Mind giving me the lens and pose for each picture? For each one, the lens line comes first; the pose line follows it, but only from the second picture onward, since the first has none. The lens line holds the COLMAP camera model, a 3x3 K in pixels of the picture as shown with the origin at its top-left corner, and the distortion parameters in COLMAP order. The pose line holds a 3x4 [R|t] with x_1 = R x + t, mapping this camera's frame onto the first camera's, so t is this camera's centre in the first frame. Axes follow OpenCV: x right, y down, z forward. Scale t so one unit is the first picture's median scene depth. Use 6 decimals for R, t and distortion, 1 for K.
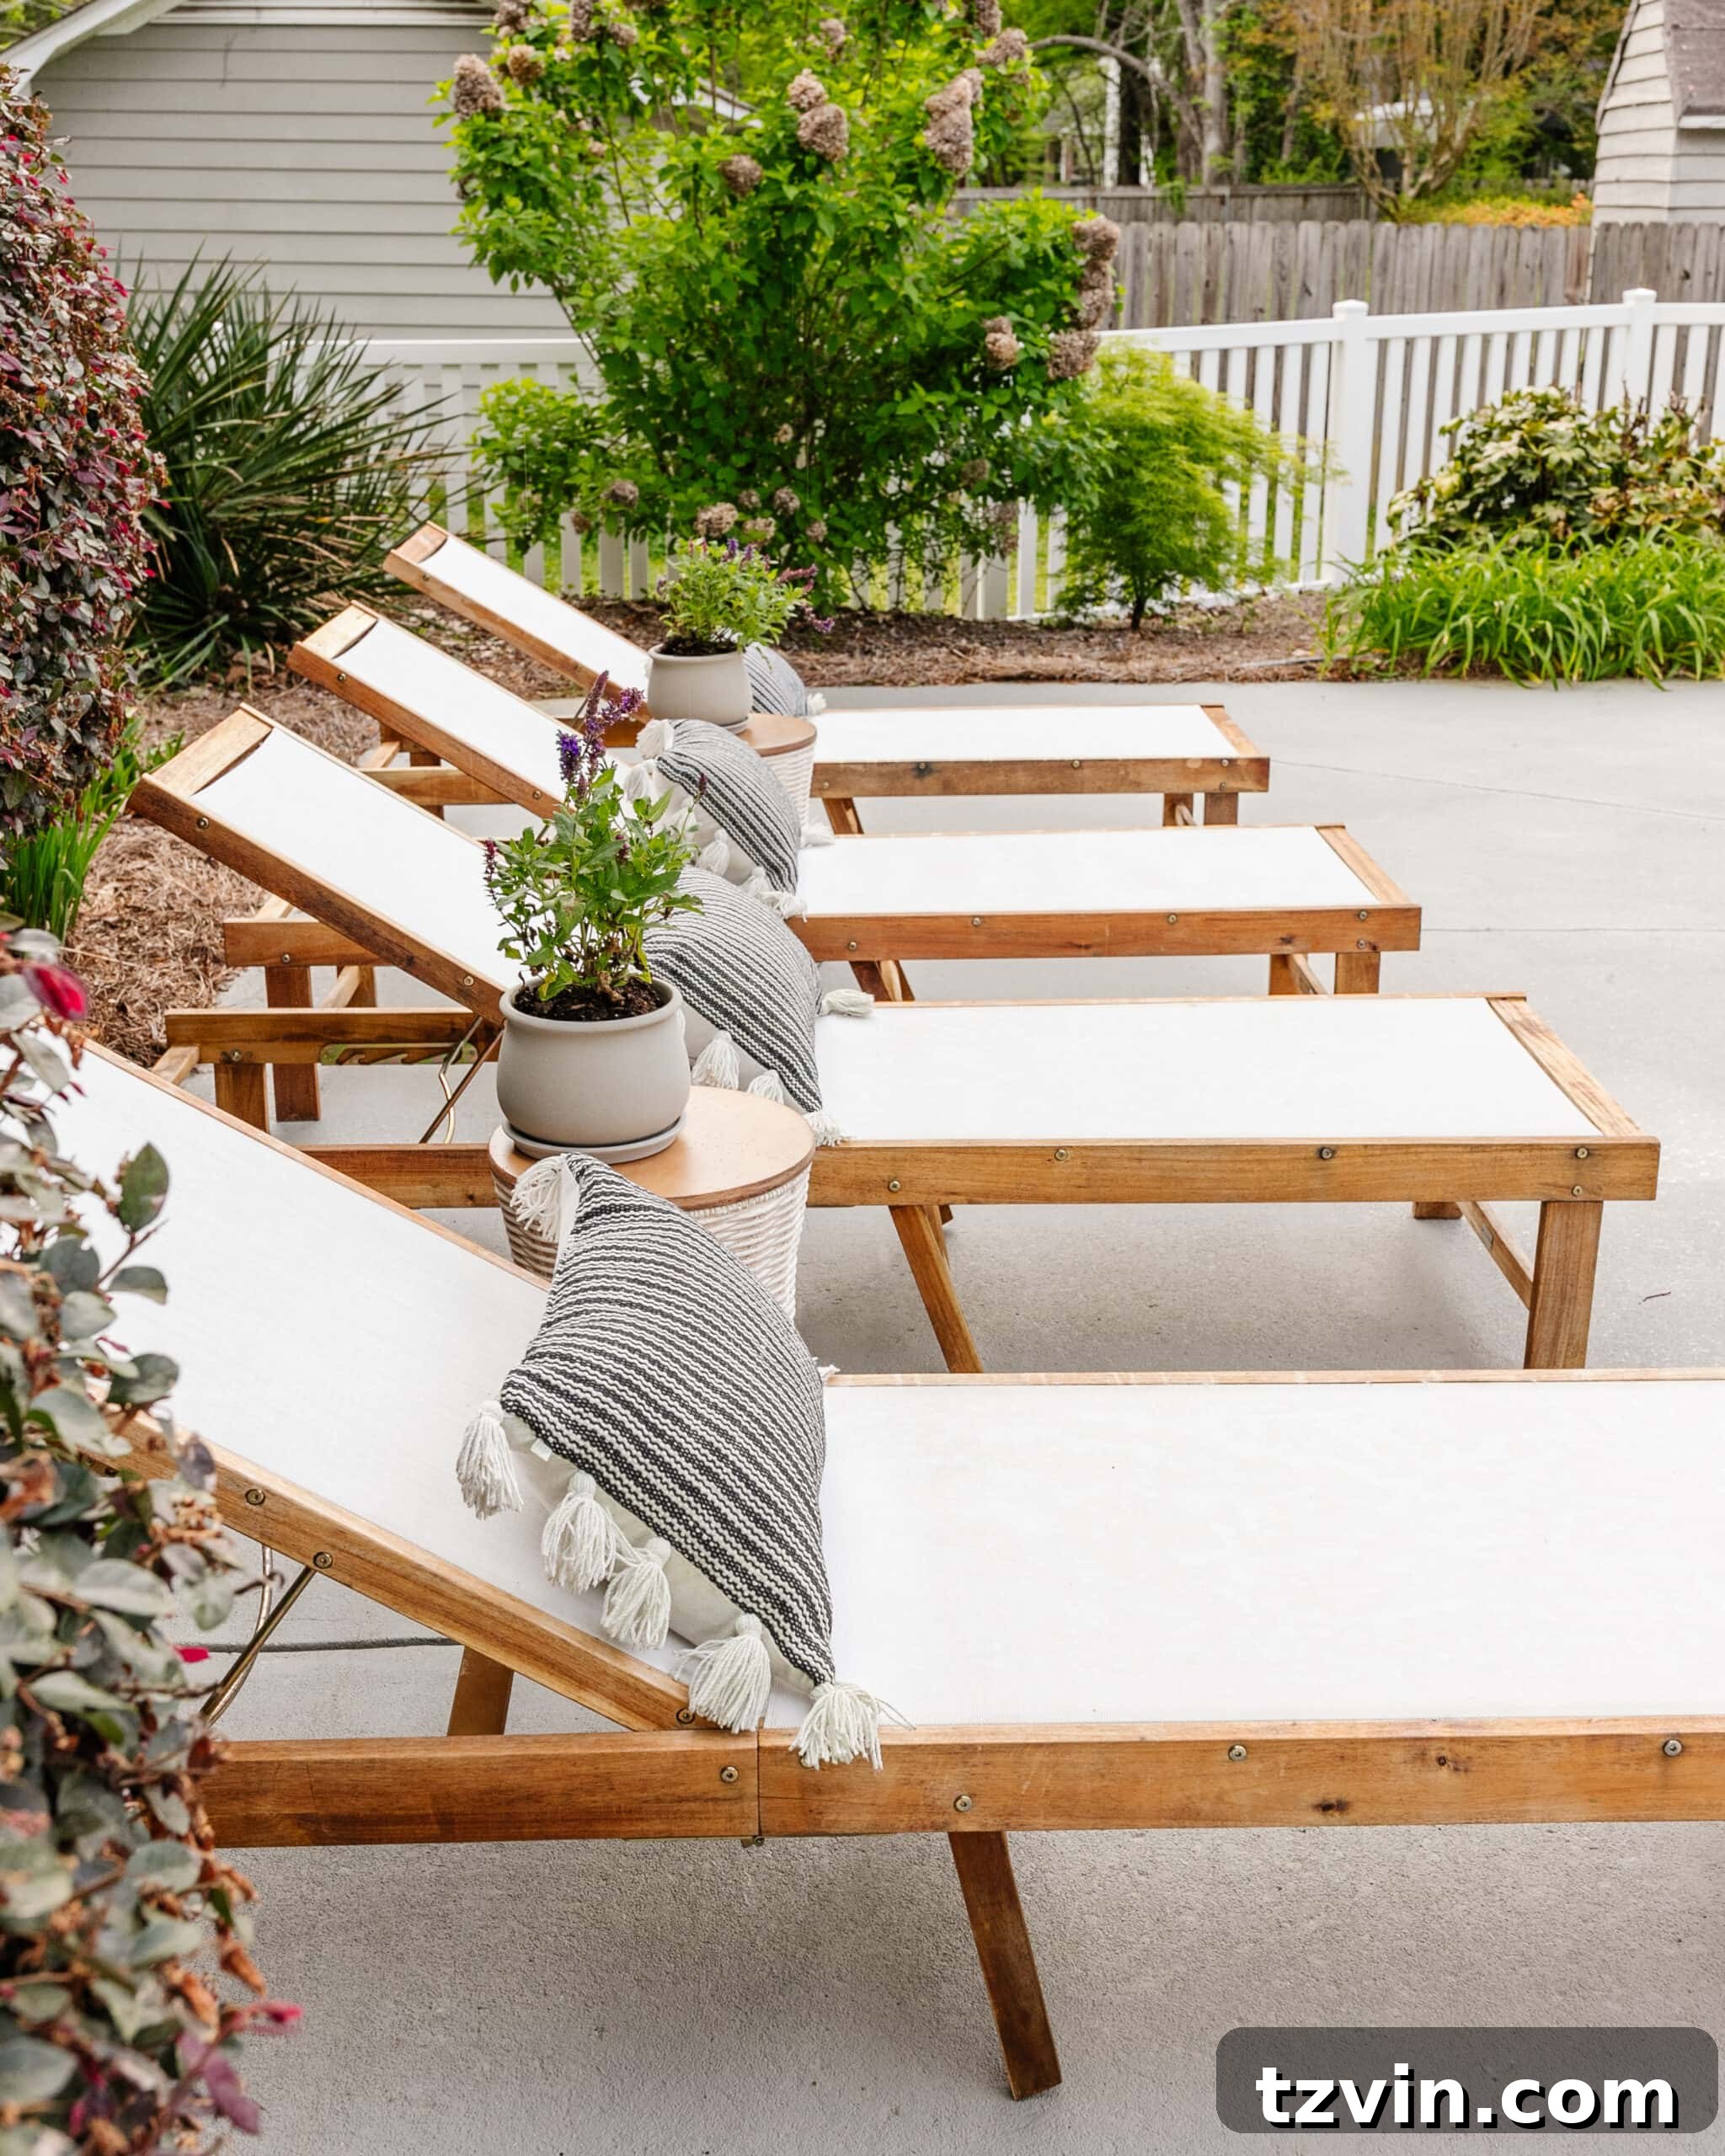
lens RADIAL K [[2484.6, 0, 862.5], [0, 2484.6, 1078.0], [0, 0, 1]] dist [0.018694, -0.037428]
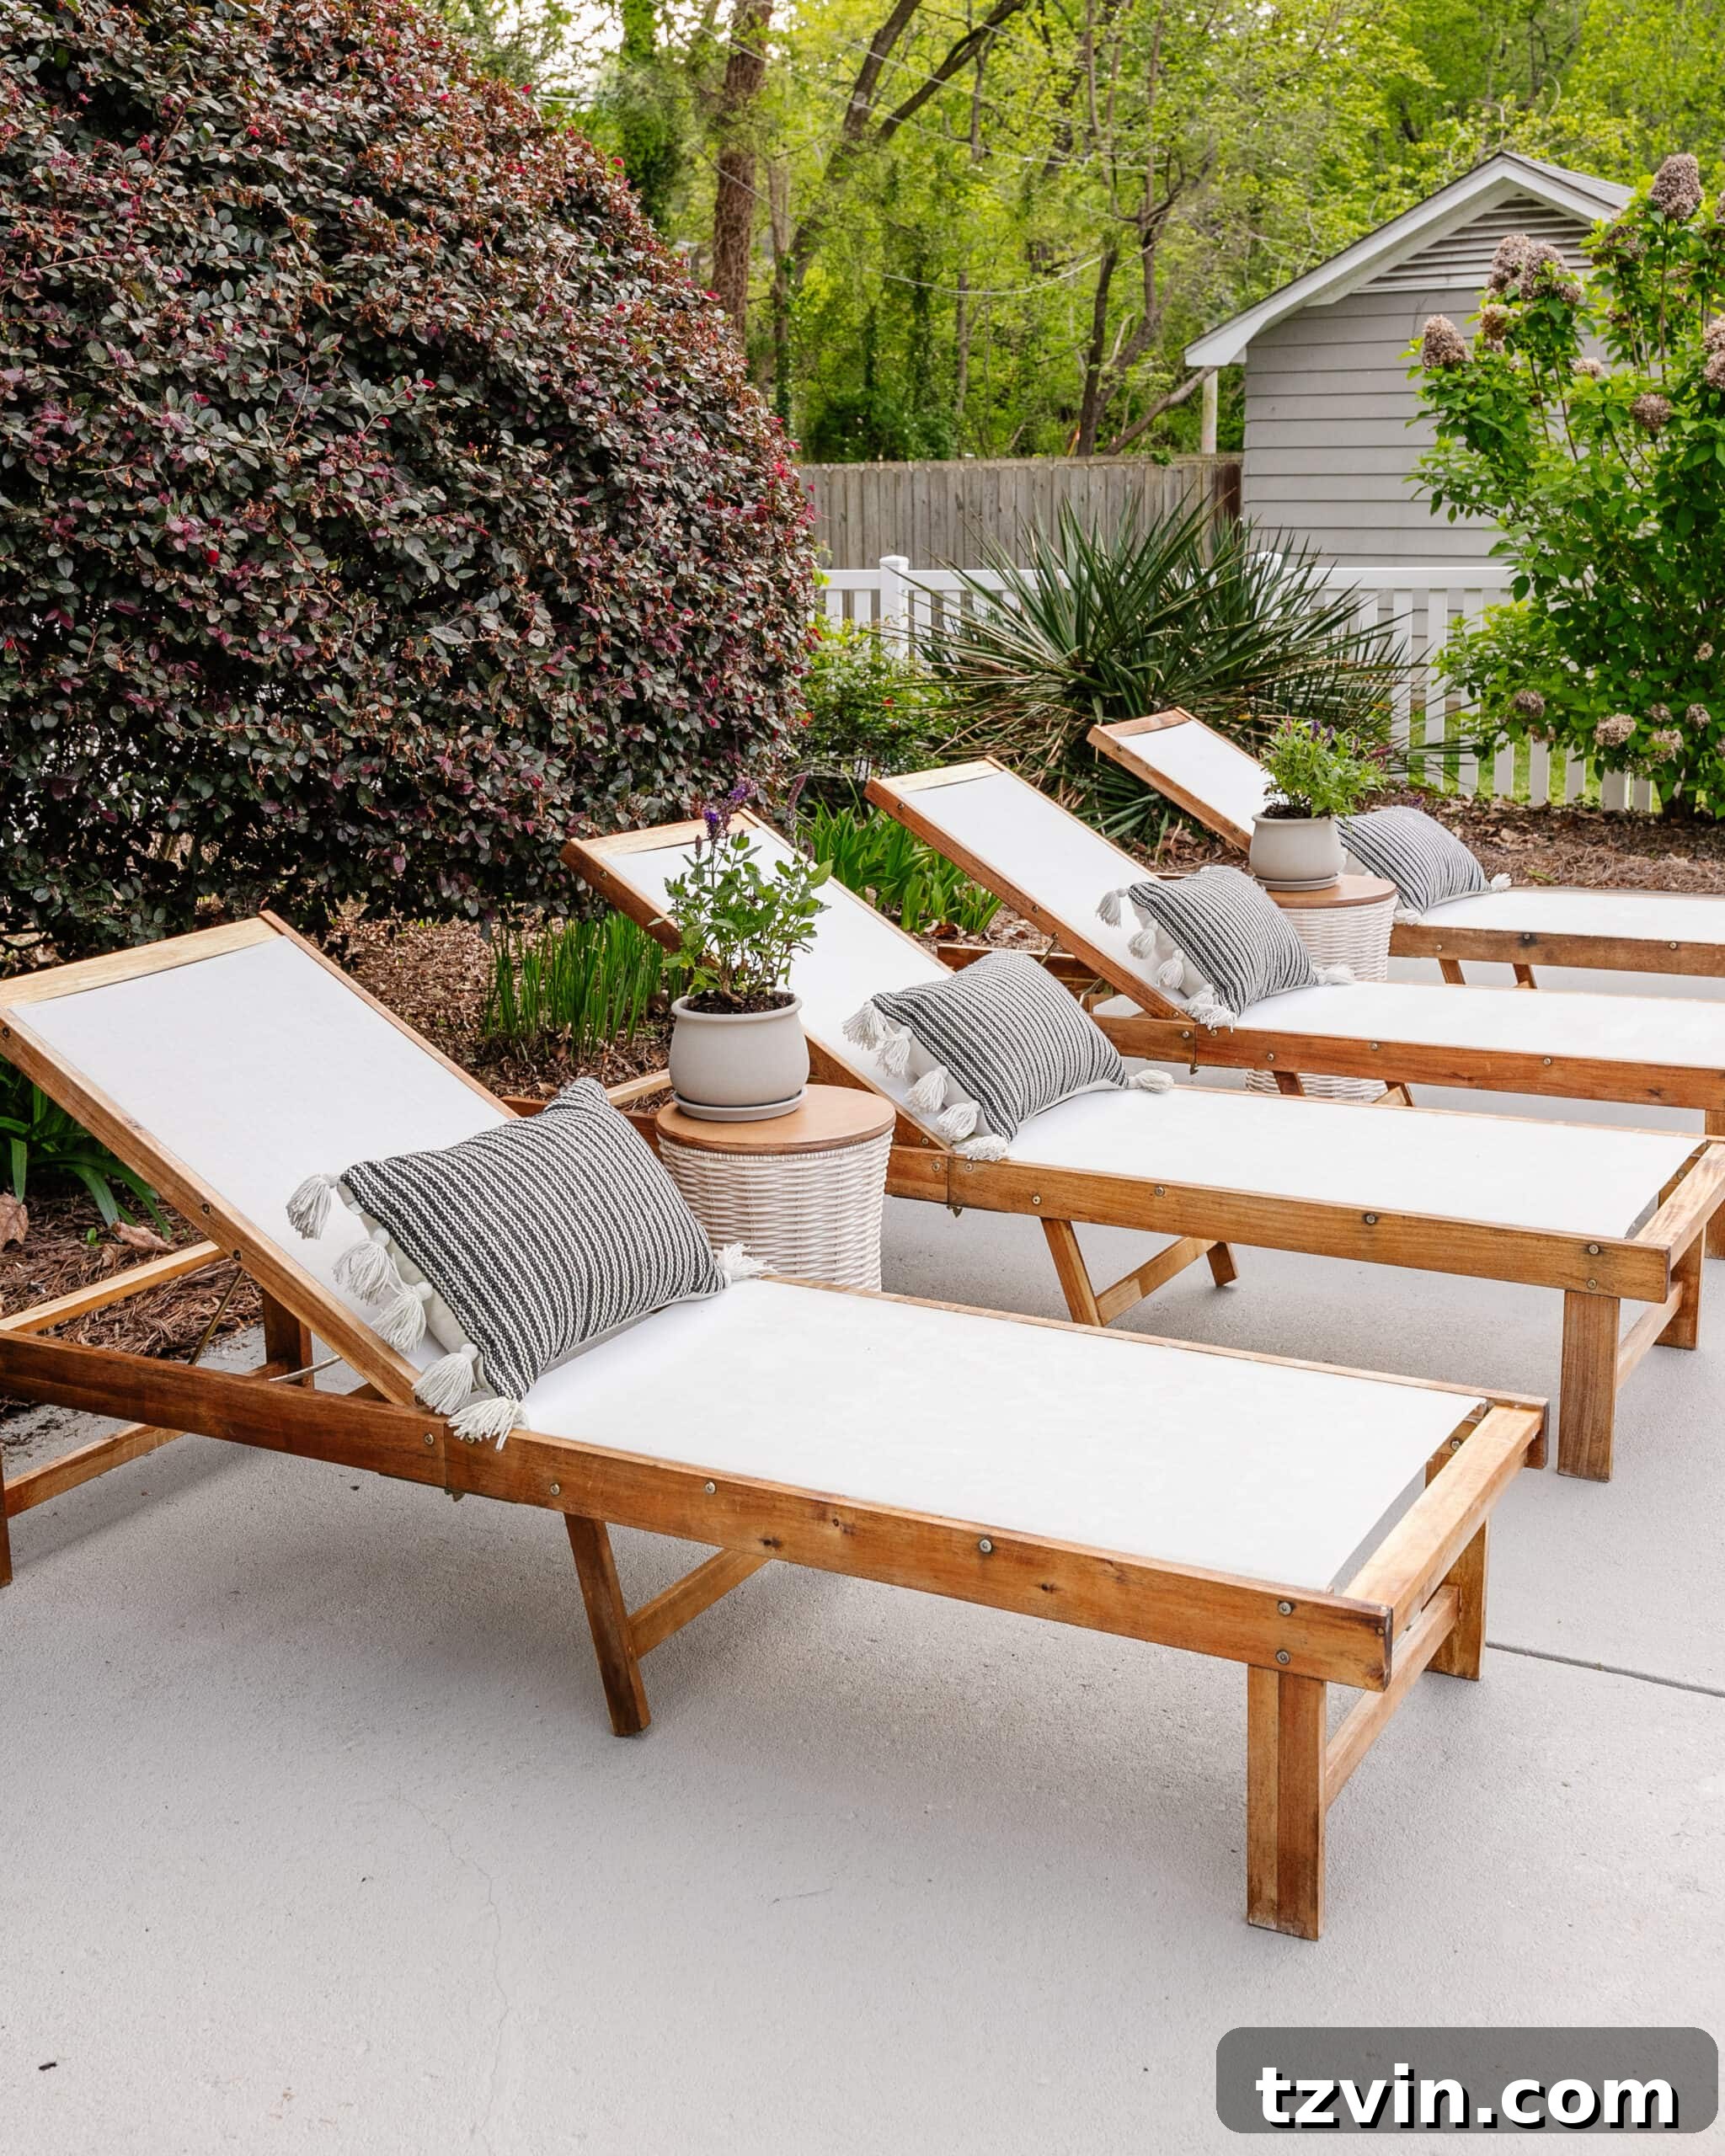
lens RADIAL K [[2504.7, 0, 862.5], [0, 2504.7, 1078.0], [0, 0, 1]] dist [-0.012745, -0.022922]
pose [[0.857529, 0.102235, -0.504174, 0.566414], [-0.148182, 0.987604, -0.051771, 0.061067], [0.492631, 0.119105, 0.862049, -0.138968]]
